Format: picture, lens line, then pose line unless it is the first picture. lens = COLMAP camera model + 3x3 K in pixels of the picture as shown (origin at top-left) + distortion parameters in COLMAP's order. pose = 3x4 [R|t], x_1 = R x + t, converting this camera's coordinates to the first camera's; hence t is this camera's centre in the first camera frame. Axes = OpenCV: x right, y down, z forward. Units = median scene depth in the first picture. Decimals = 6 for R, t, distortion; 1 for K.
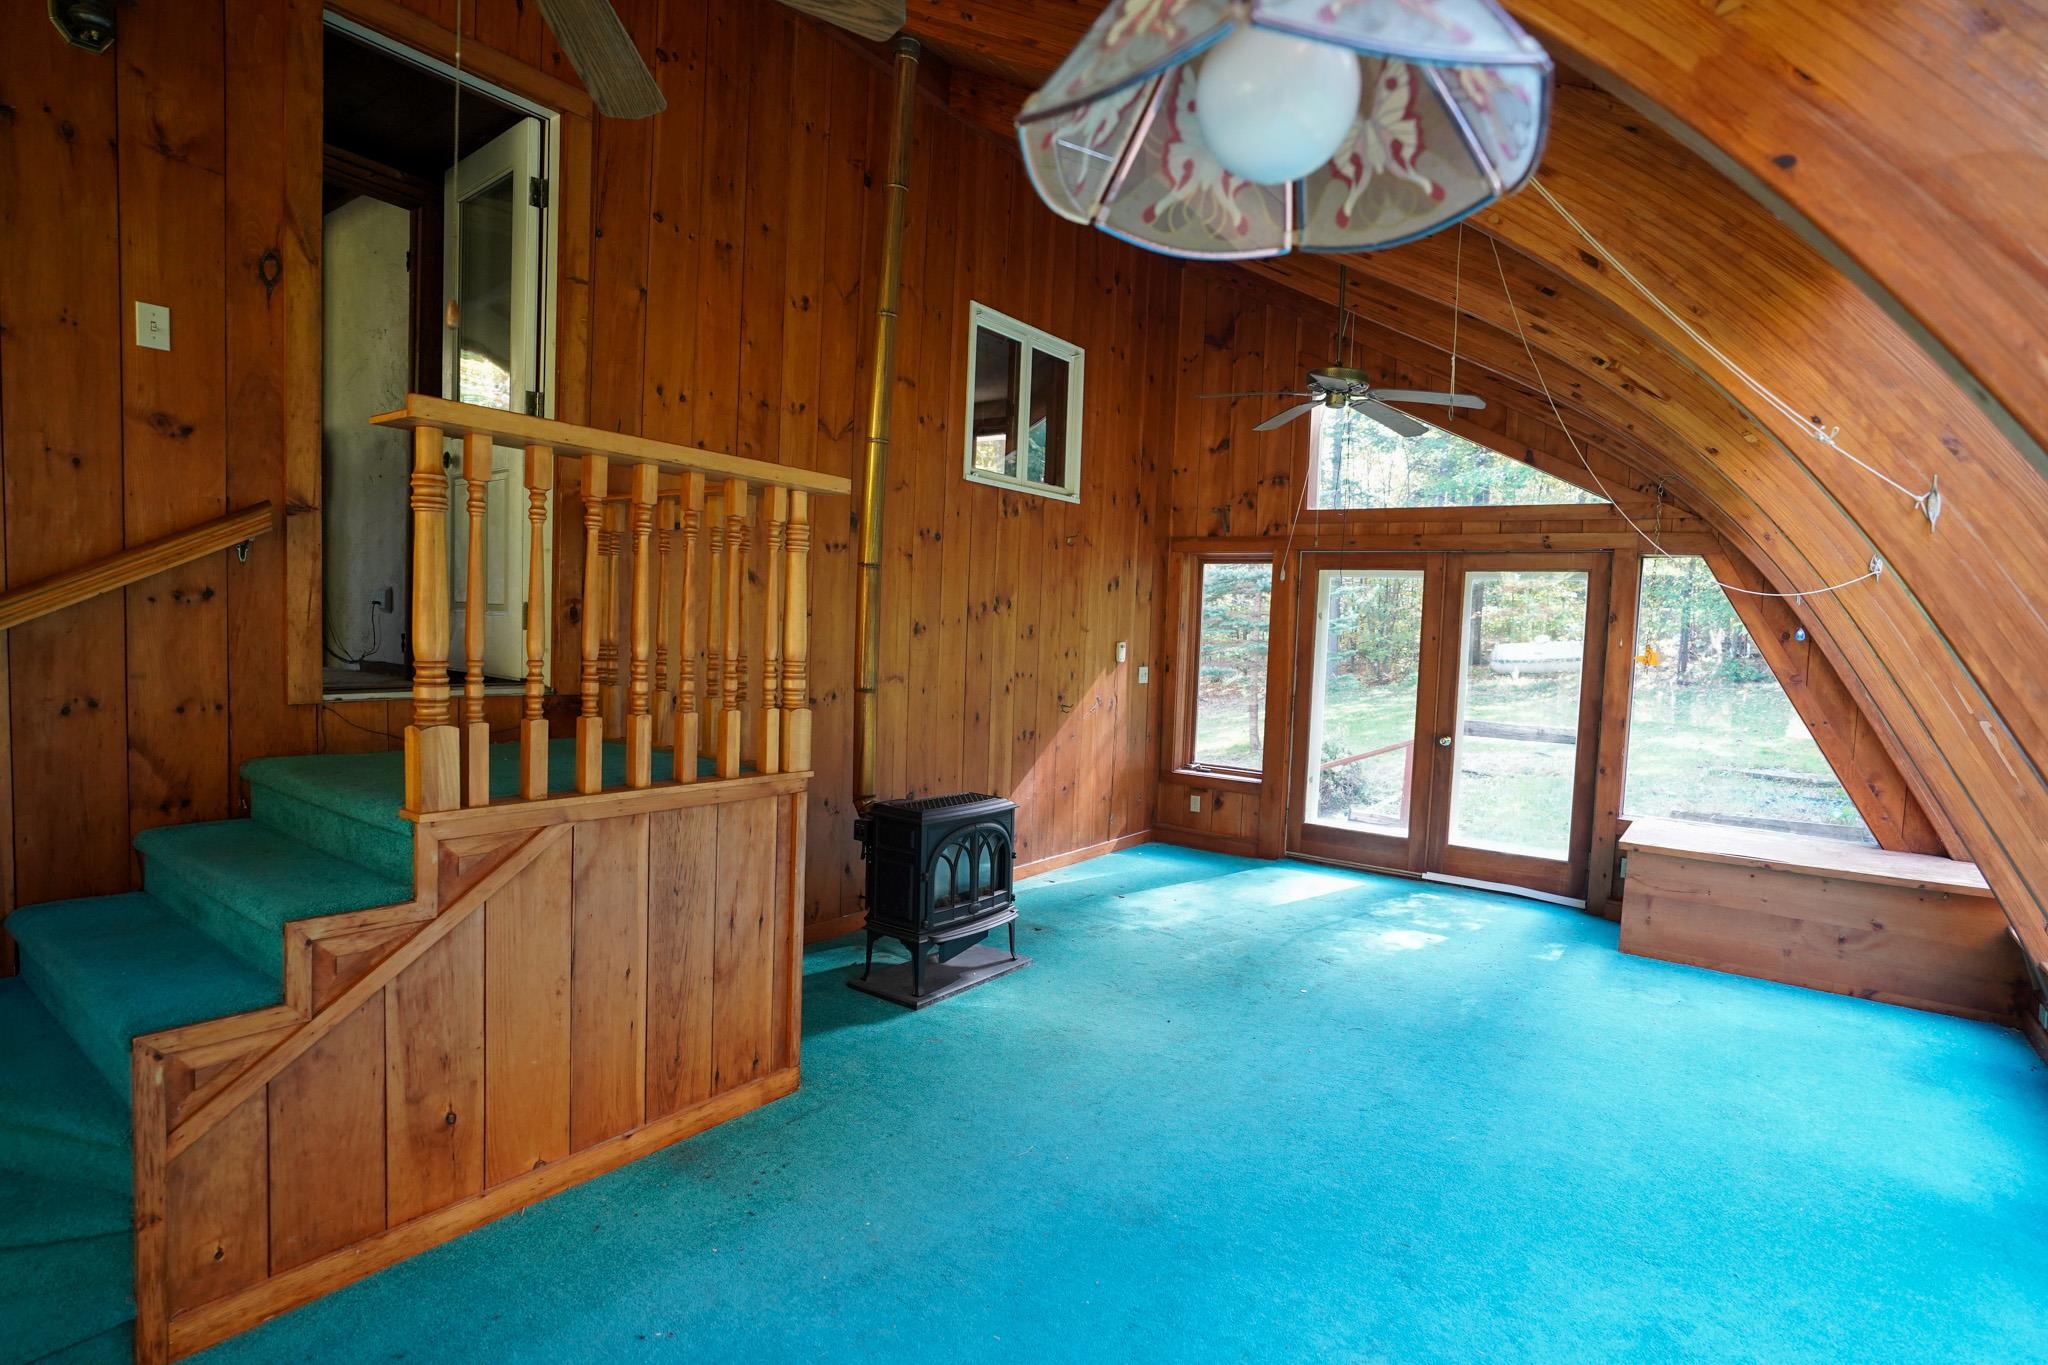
lens RADIAL K [[1017.2, 0, 1036.7], [0, 1017.2, 695.0], [0, 0, 1]] dist [-0.065737, 0.031815]
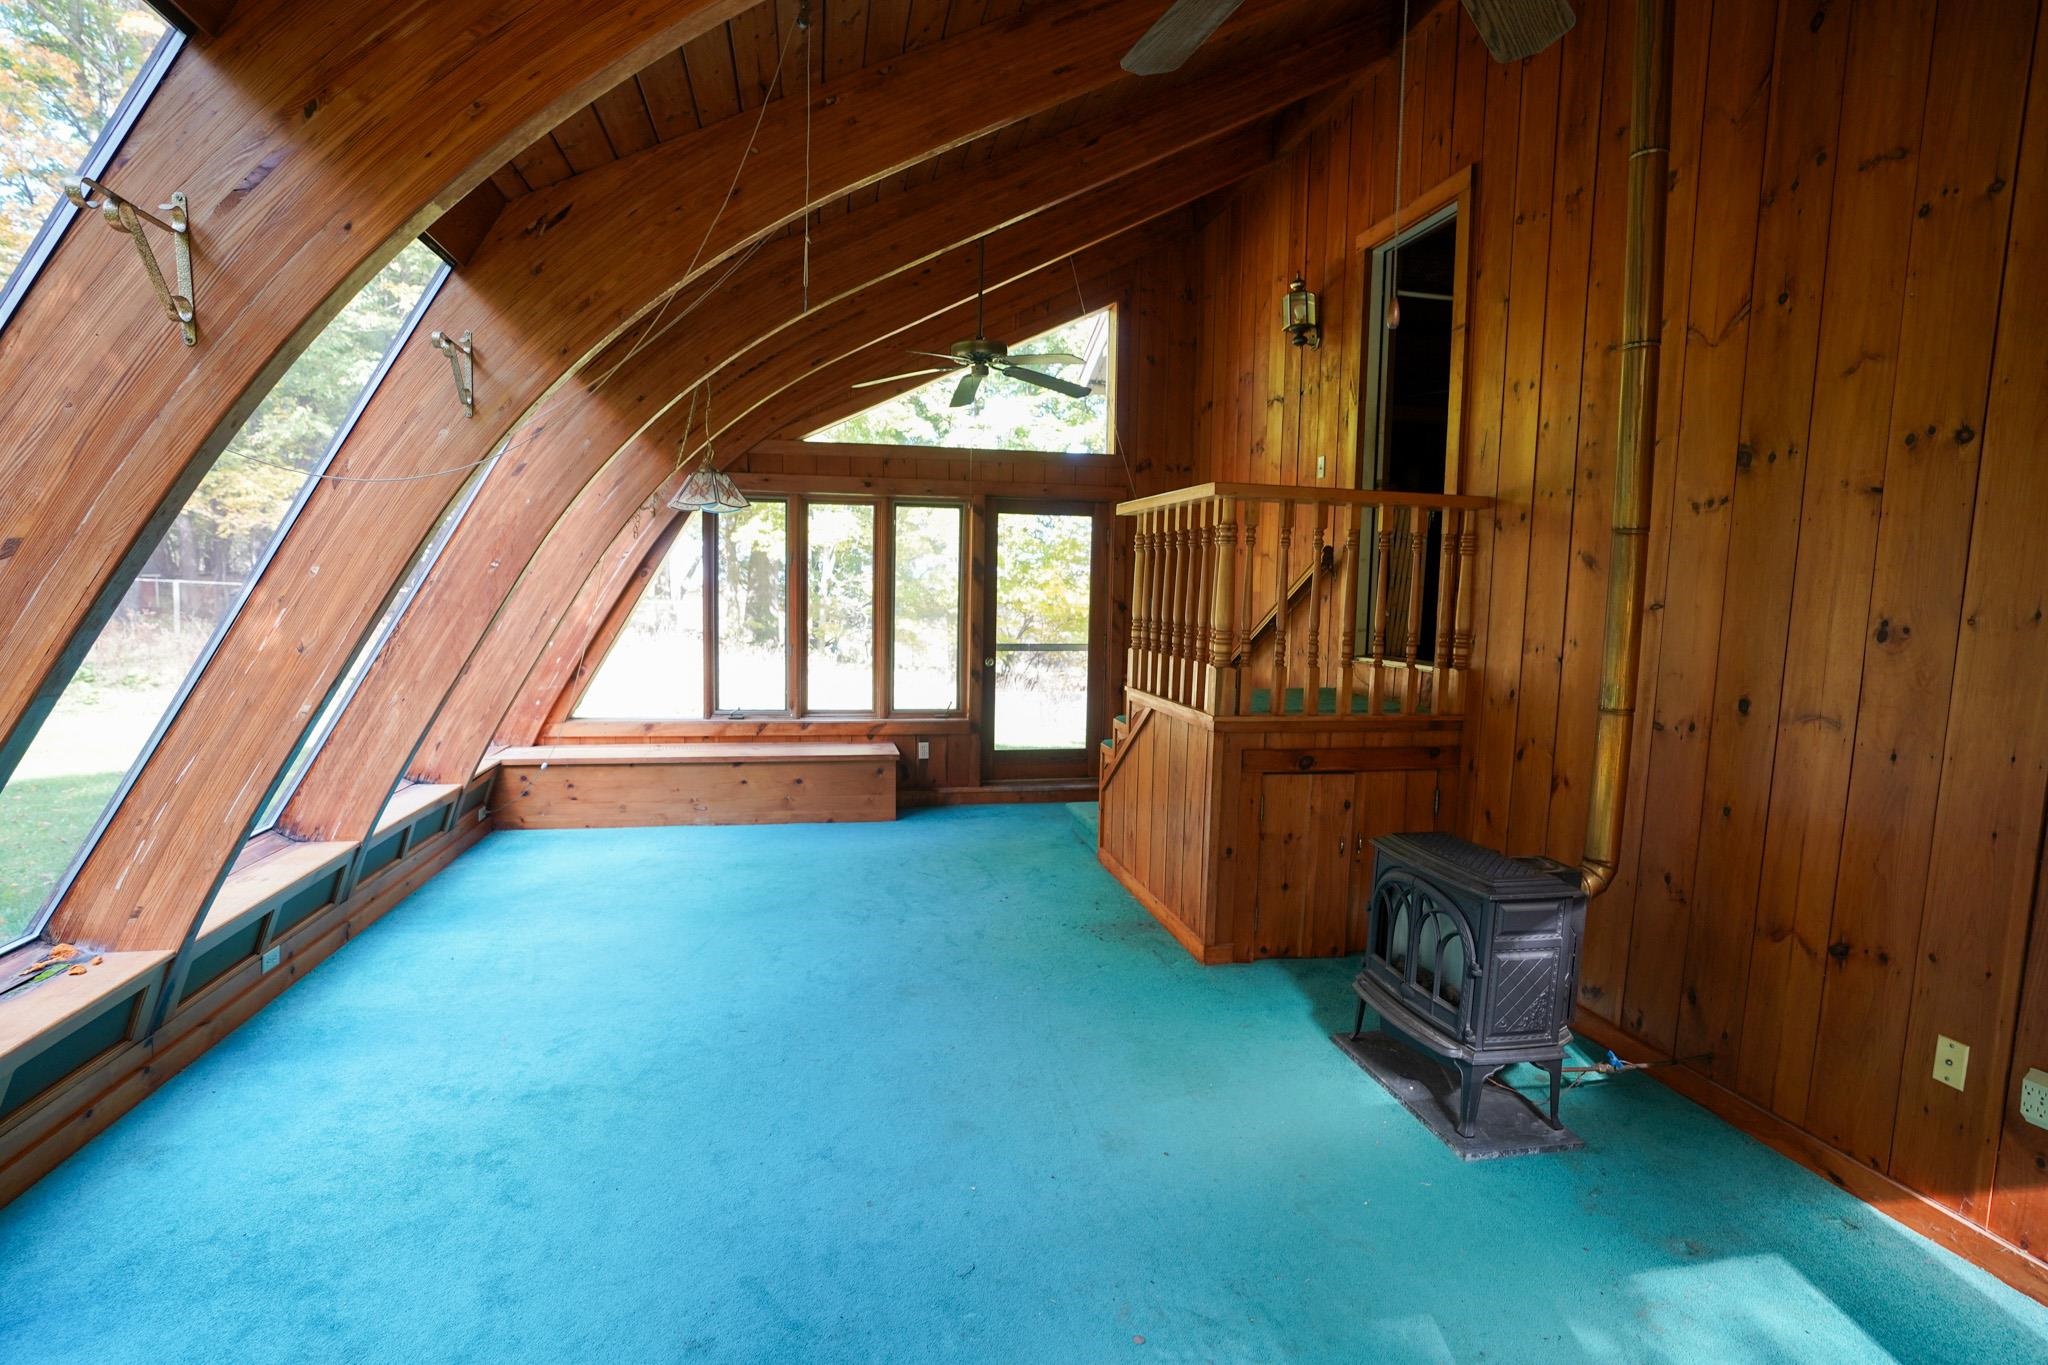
lens RADIAL K [[1017.2, 0, 1036.7], [0, 1017.2, 695.0], [0, 0, 1]] dist [-0.065737, 0.031815]
pose [[-0.673844, 0.023131, -0.738512, 0.591210], [-0.099354, 0.987596, 0.121586, -0.057416], [0.732163, 0.155305, -0.663187, 1.134613]]
